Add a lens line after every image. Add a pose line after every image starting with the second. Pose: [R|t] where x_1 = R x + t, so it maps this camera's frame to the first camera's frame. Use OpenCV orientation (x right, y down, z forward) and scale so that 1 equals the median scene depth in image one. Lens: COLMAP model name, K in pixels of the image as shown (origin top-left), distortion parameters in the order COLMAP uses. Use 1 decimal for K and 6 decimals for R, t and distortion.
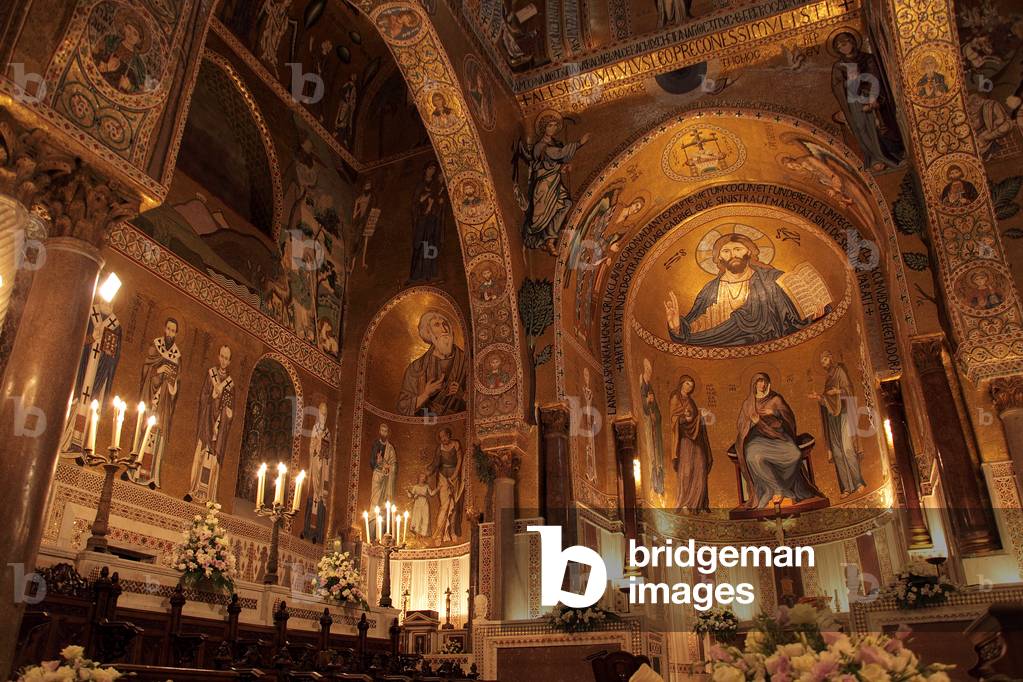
lens RADIAL K [[813.3, 0, 503.8], [0, 813.3, 343.9], [0, 0, 1]] dist [-0.166677, 0.122893]
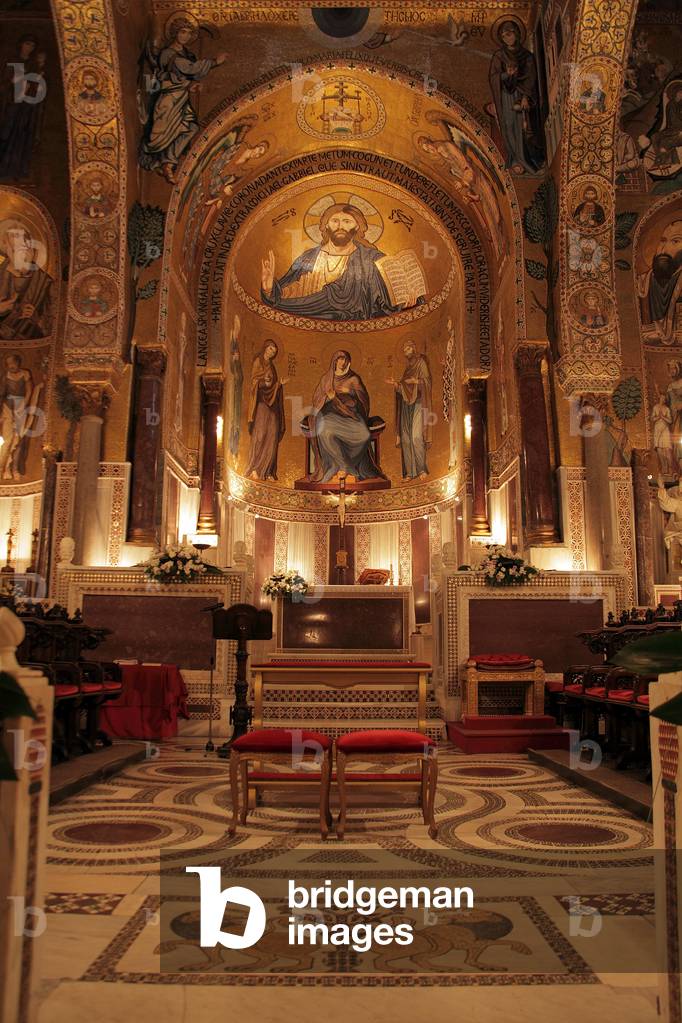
lens RADIAL K [[813.3, 0, 339.8], [0, 813.3, 515.8], [0, 0, 1]] dist [-0.166677, 0.122893]
pose [[0.912870, 0.089039, 0.398422, -0.086405], [-0.185487, 0.959838, 0.210488, 0.028723], [-0.363679, -0.266050, 0.892723, 0.053849]]
